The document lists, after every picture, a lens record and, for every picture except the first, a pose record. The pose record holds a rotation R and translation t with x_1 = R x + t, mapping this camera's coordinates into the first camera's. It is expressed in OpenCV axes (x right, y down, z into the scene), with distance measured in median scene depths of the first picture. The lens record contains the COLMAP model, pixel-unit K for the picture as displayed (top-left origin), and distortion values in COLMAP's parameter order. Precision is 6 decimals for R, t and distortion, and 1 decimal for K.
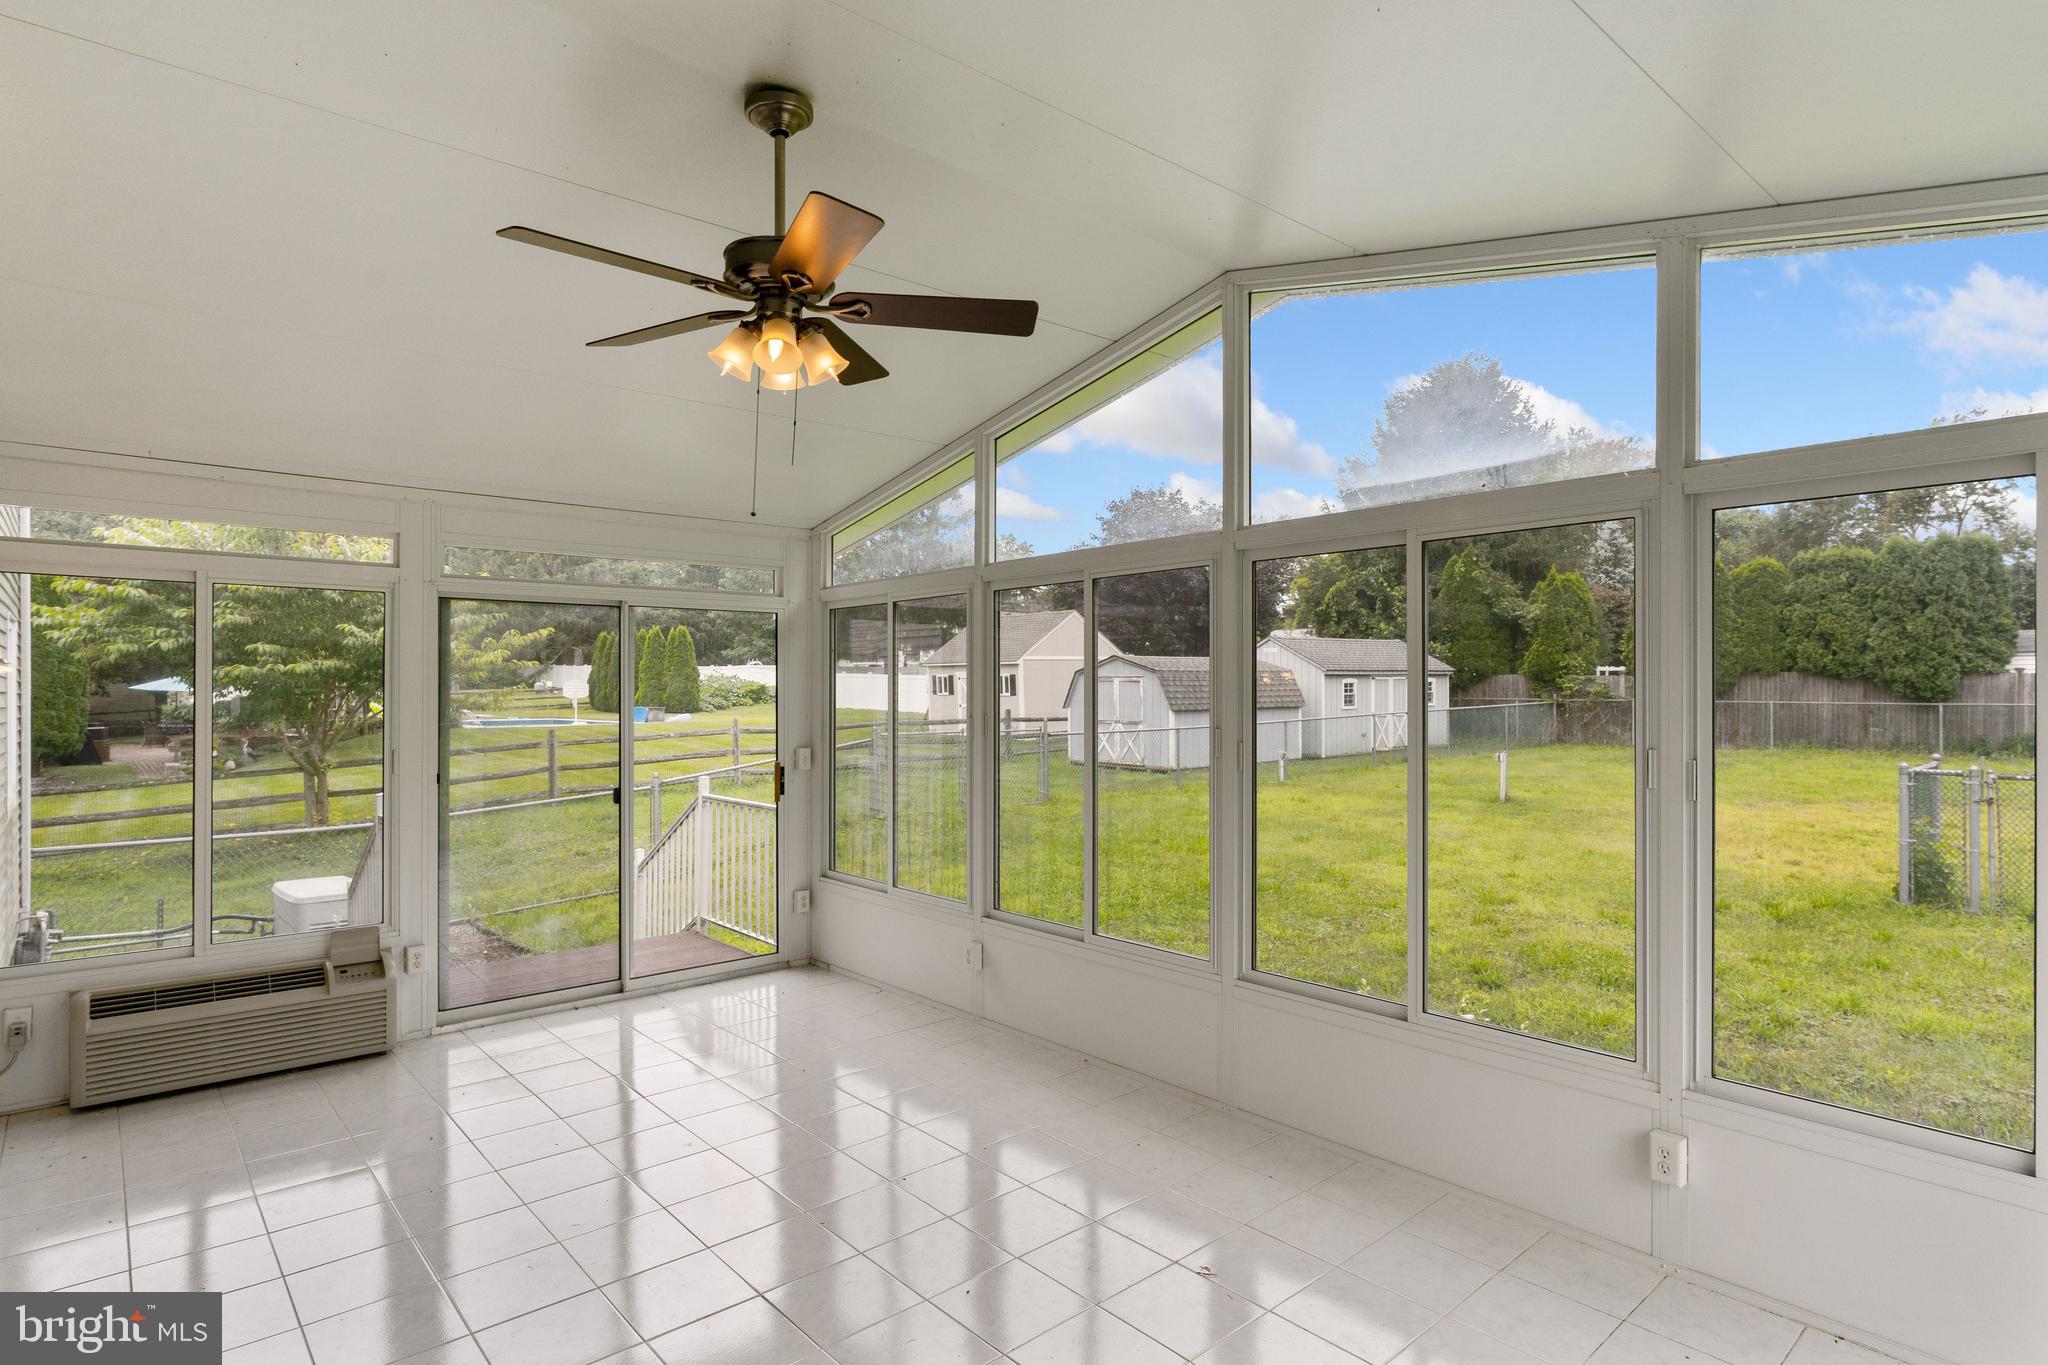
lens RADIAL K [[1086.6, 0, 1026.0], [0, 1086.6, 689.7], [0, 0, 1]] dist [-0.115795, 0.073647]
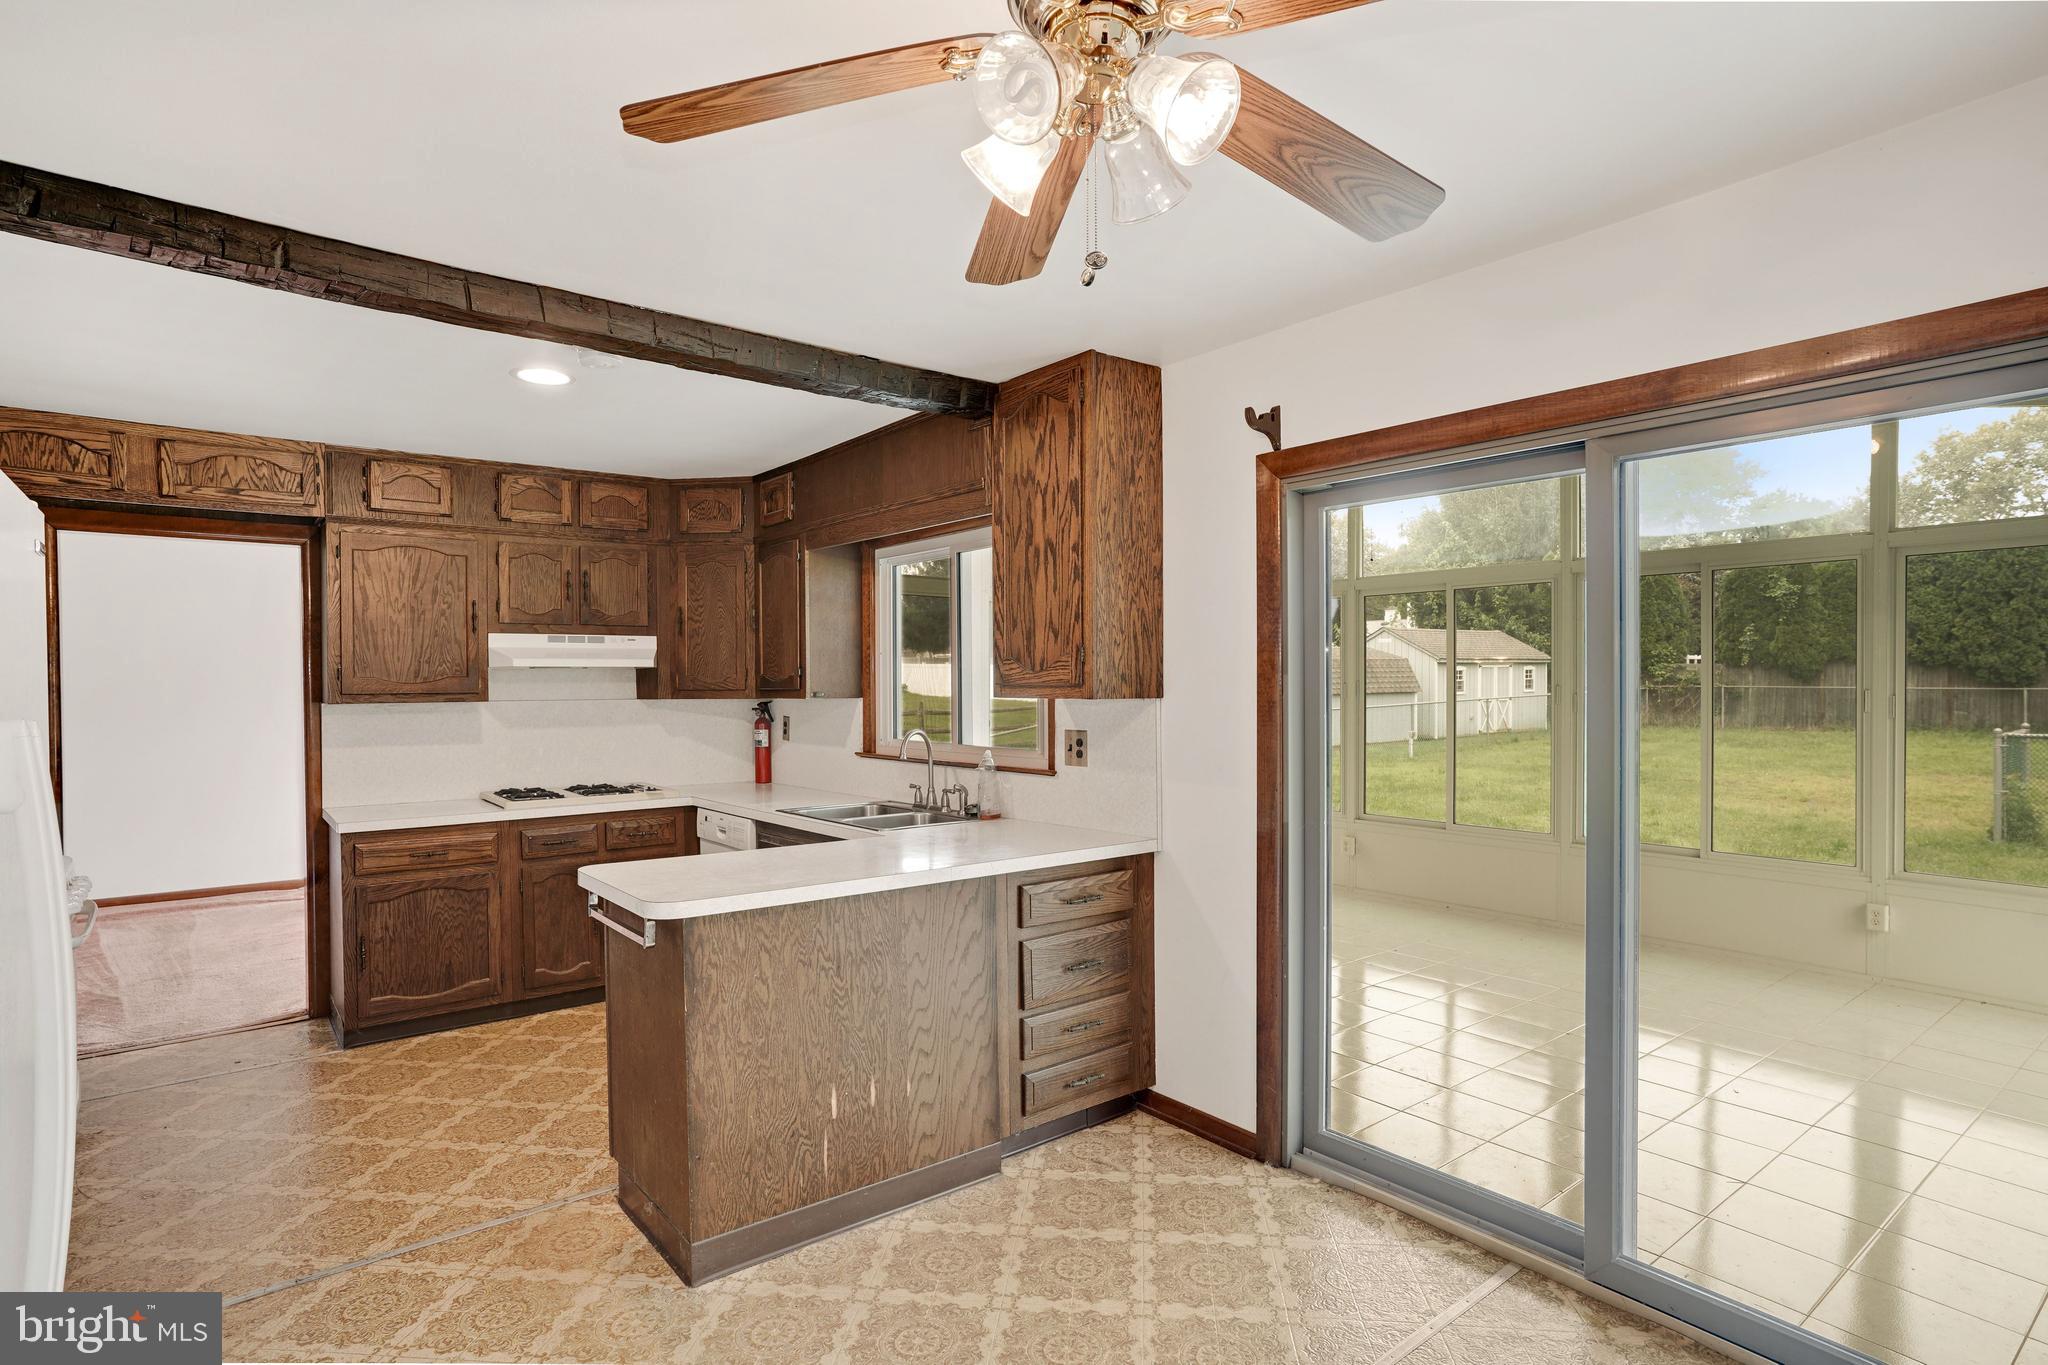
lens RADIAL K [[1086.6, 0, 1026.0], [0, 1086.6, 689.7], [0, 0, 1]] dist [-0.115795, 0.073647]
pose [[0.999159, -0.000401, -0.040991, -0.107617], [0.000694, 0.999974, 0.007127, 0.006258], [0.040987, -0.007150, 0.999134, -0.116913]]
